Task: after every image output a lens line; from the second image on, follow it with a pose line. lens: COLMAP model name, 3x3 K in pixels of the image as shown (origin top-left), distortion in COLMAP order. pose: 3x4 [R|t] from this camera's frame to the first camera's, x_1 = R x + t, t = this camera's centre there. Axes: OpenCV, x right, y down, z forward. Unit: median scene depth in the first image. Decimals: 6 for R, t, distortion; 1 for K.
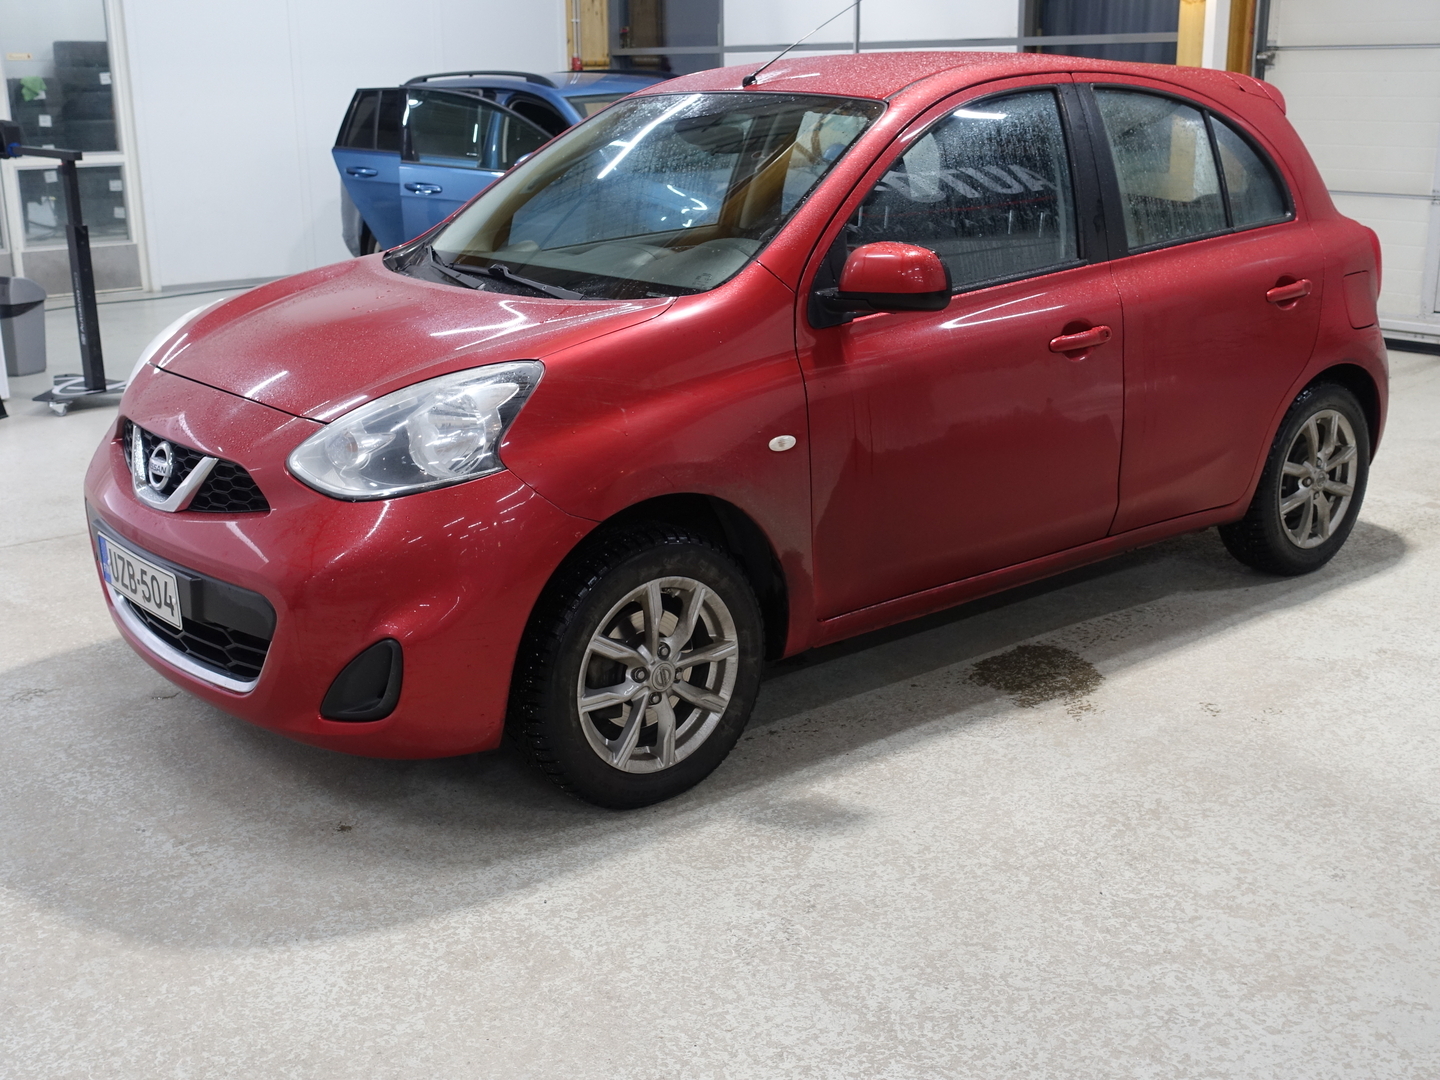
lens RADIAL K [[1631.5, 0, 718.2], [0, 1631.5, 545.1], [0, 0, 1]] dist [-0.000963, 0.000000]
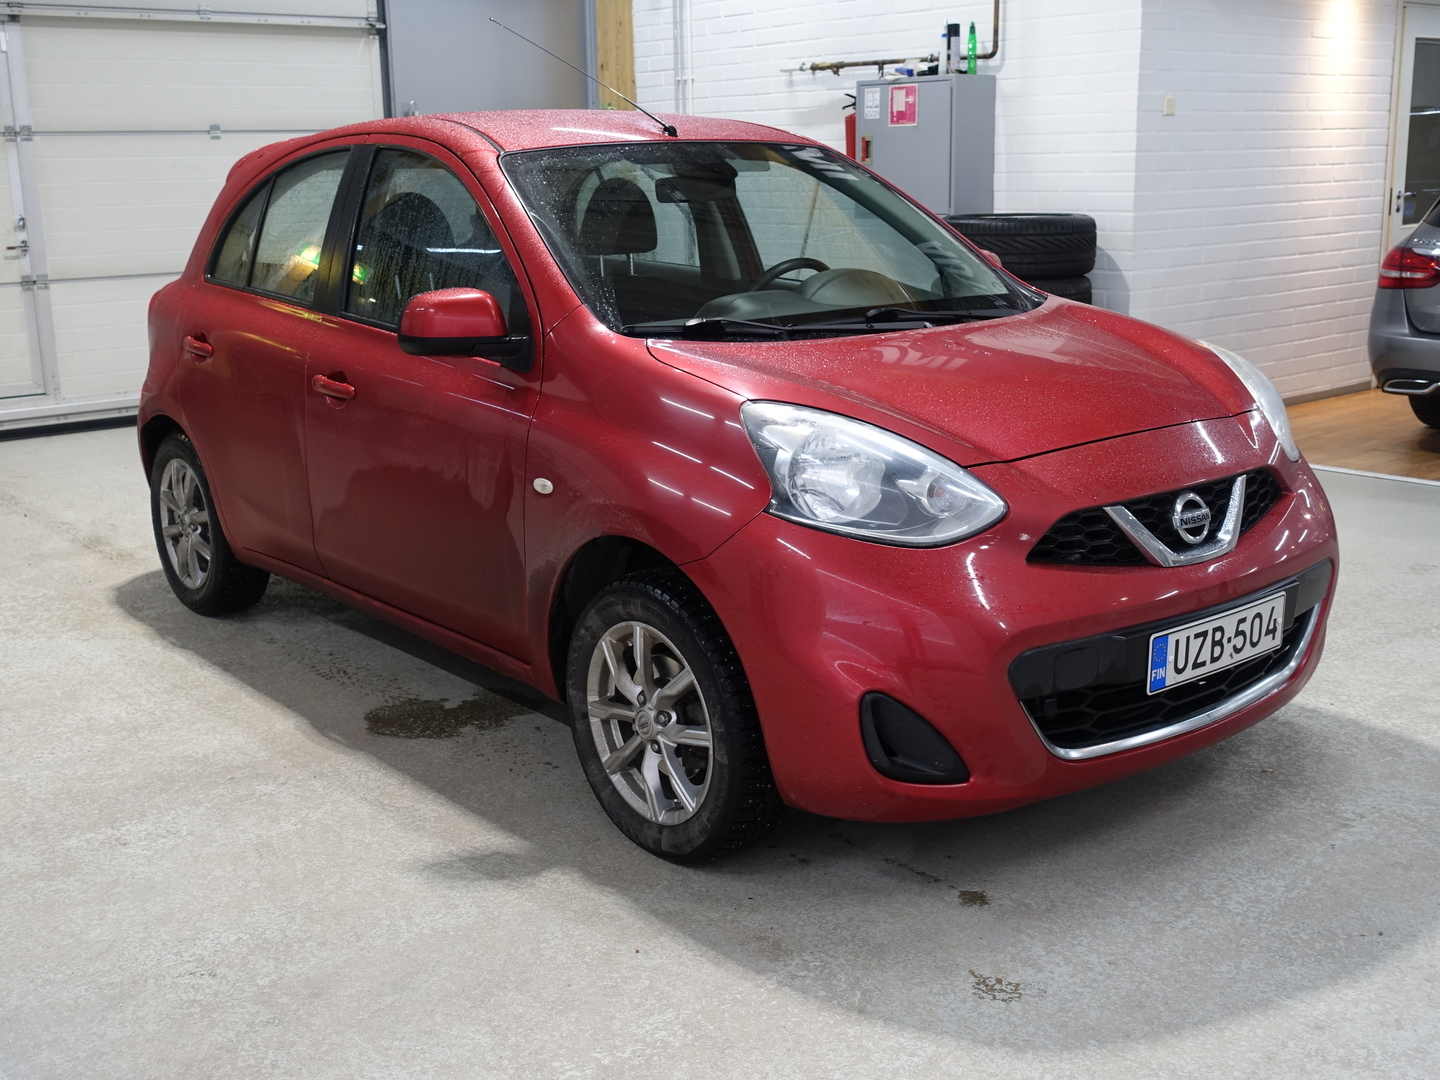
lens RADIAL K [[1631.5, 0, 716.1], [0, 1631.5, 540.7], [0, 0, 1]] dist [-0.000963, 0.000000]
pose [[0.003728, -0.222361, 0.974957, -1.255338], [0.305553, 0.928589, 0.210618, -0.315498], [-0.952168, 0.297116, 0.071404, 1.205086]]
